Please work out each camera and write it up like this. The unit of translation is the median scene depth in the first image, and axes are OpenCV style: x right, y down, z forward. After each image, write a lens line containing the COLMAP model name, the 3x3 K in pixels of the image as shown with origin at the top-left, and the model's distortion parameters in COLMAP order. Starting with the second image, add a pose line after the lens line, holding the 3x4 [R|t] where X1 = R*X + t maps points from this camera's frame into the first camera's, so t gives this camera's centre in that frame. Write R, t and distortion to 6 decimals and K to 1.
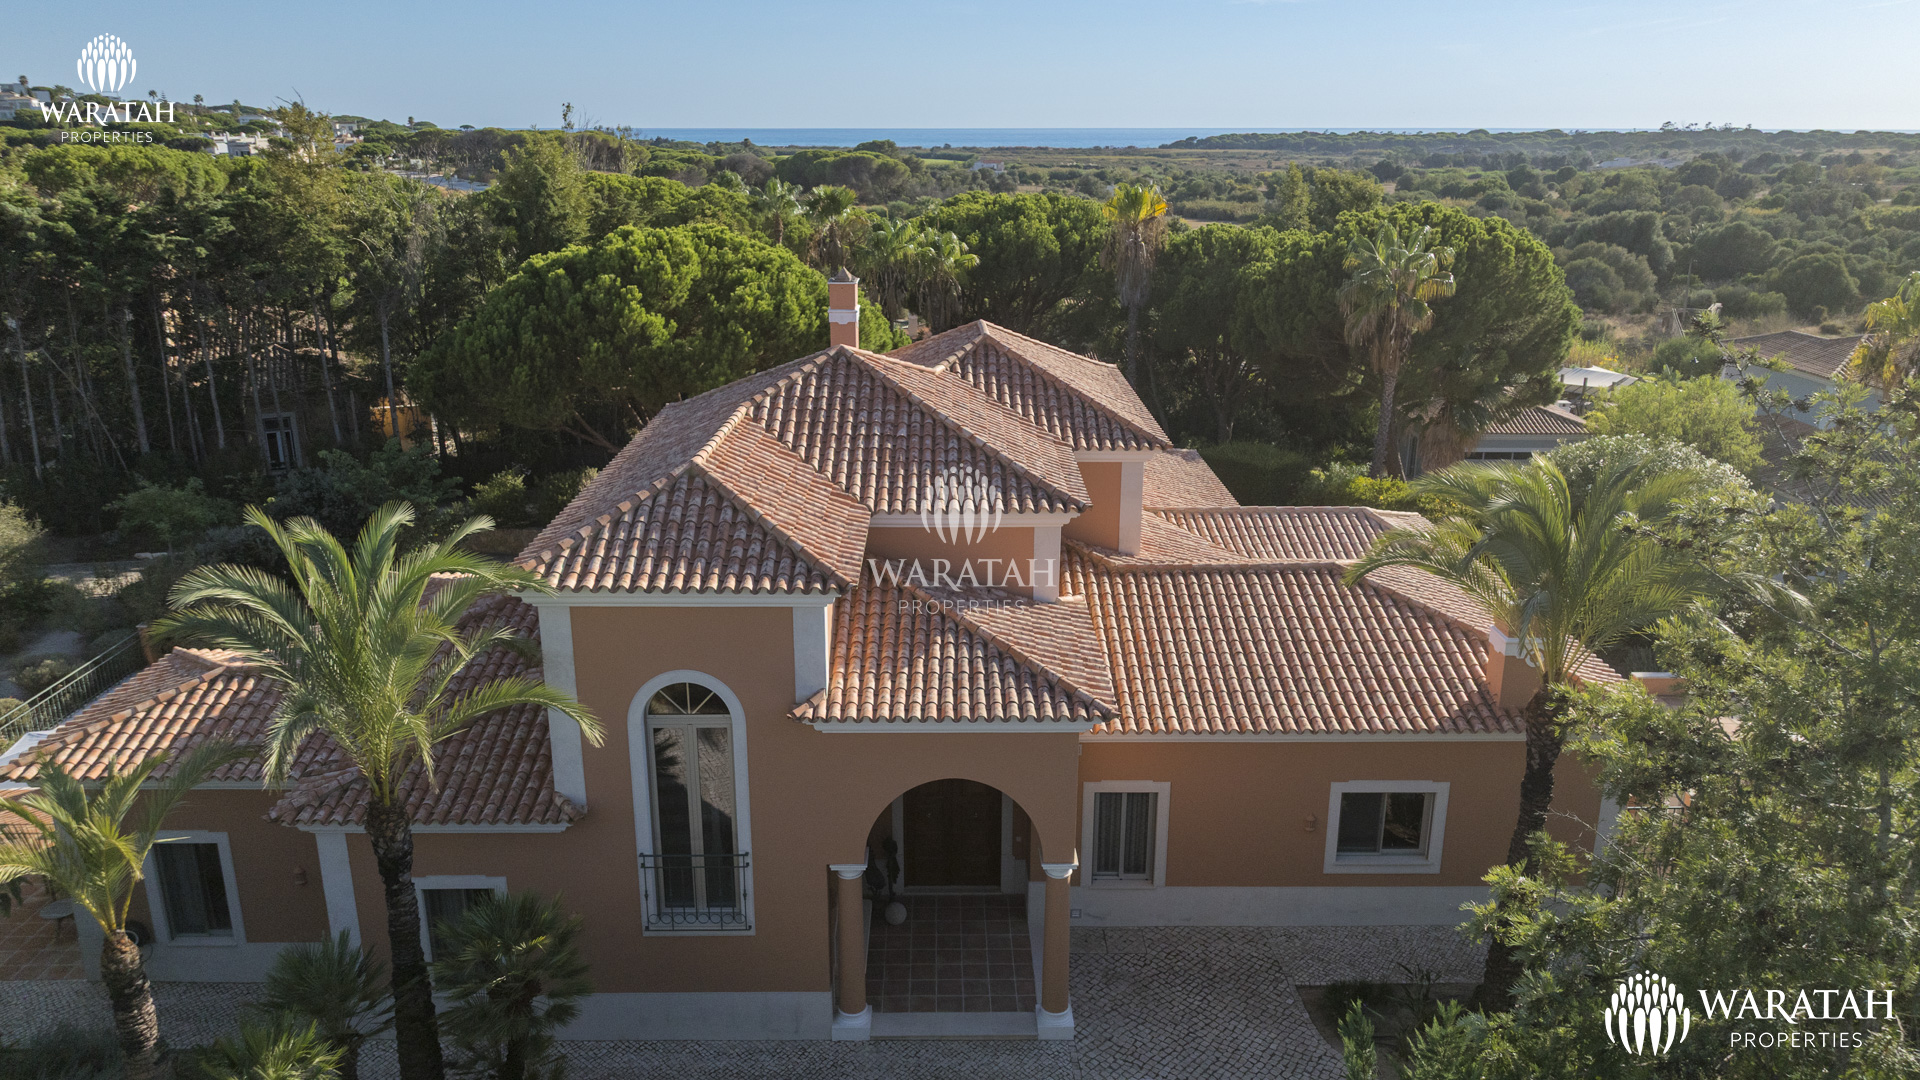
lens RADIAL K [[1352.3, 0, 961.6], [0, 1352.3, 542.1], [0, 0, 1]] dist [0.007486, -0.000688]
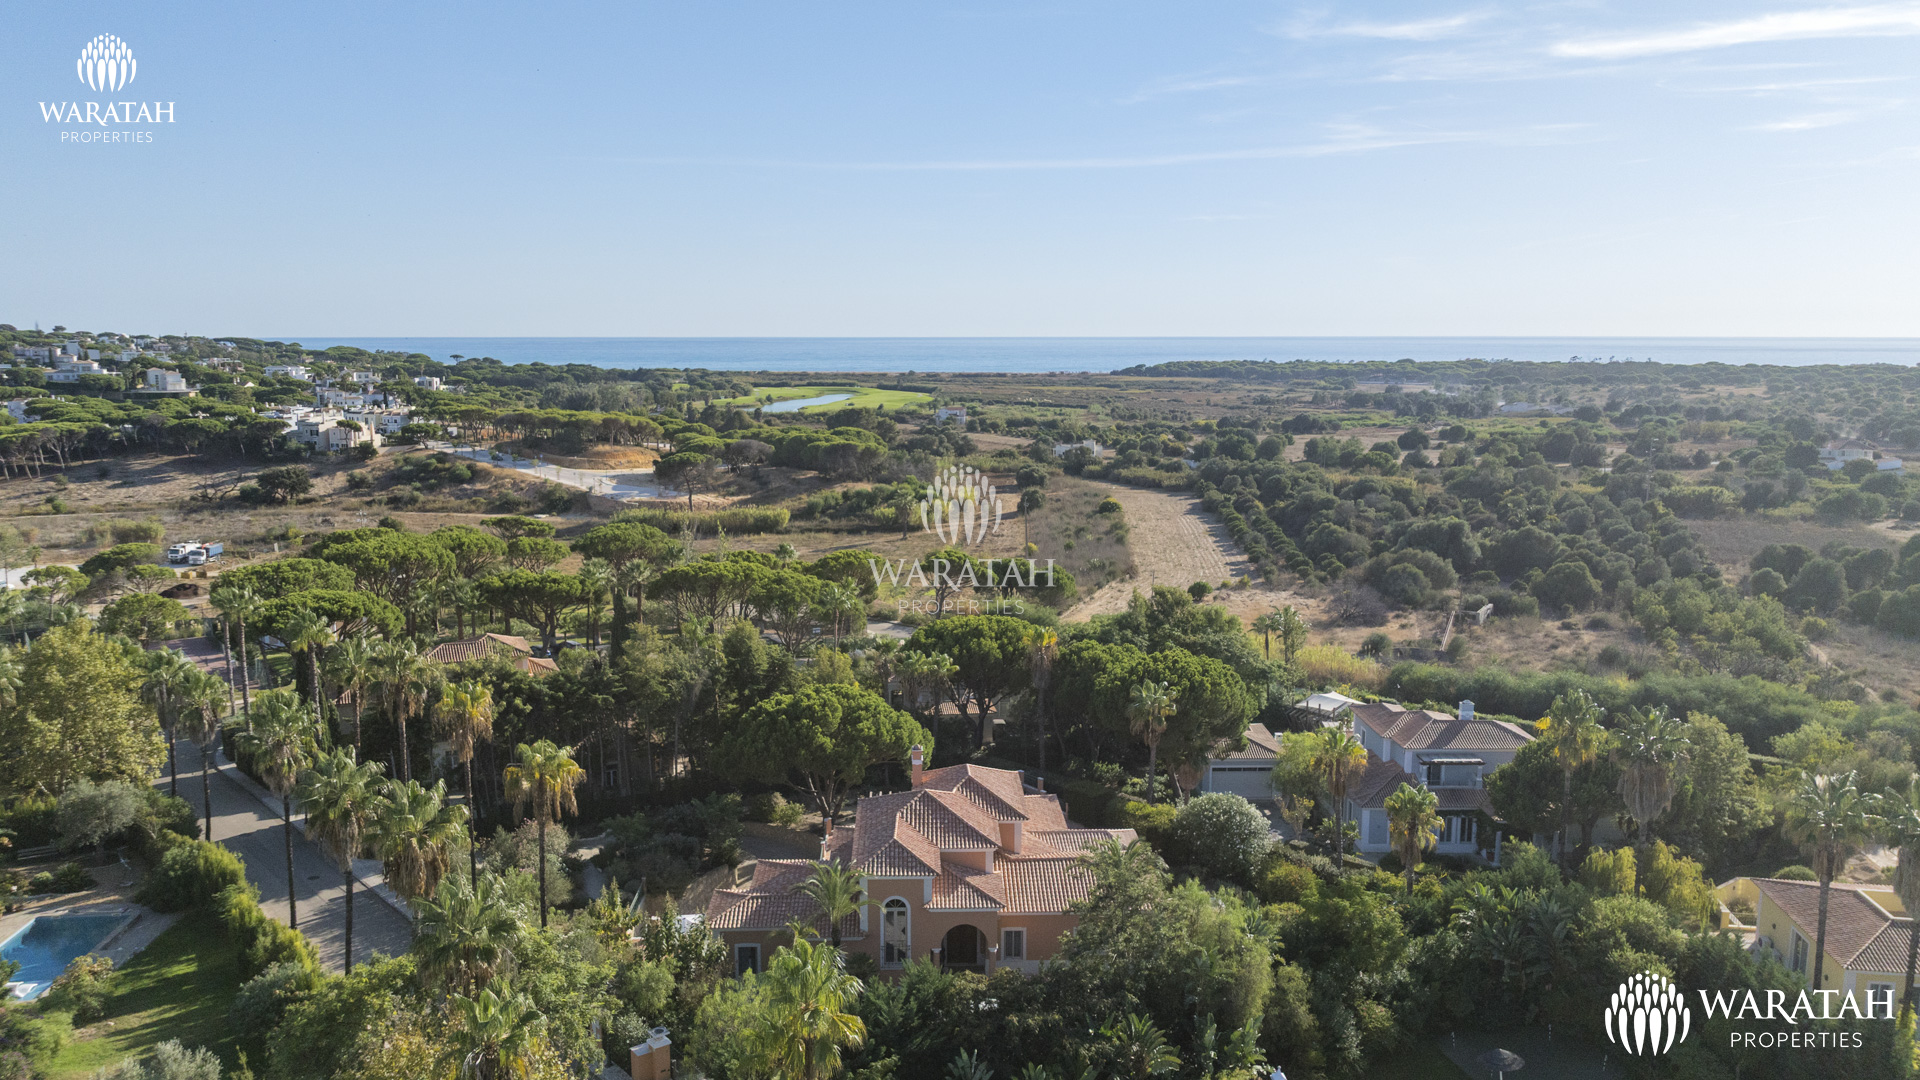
lens RADIAL K [[1352.3, 0, 954.8], [0, 1352.3, 537.1], [0, 0, 1]] dist [0.007486, -0.000688]
pose [[0.999737, -0.003489, 0.022673, -0.054037], [0.006899, 0.988335, -0.152139, -0.150104], [-0.021878, 0.152255, 0.988099, -1.364905]]
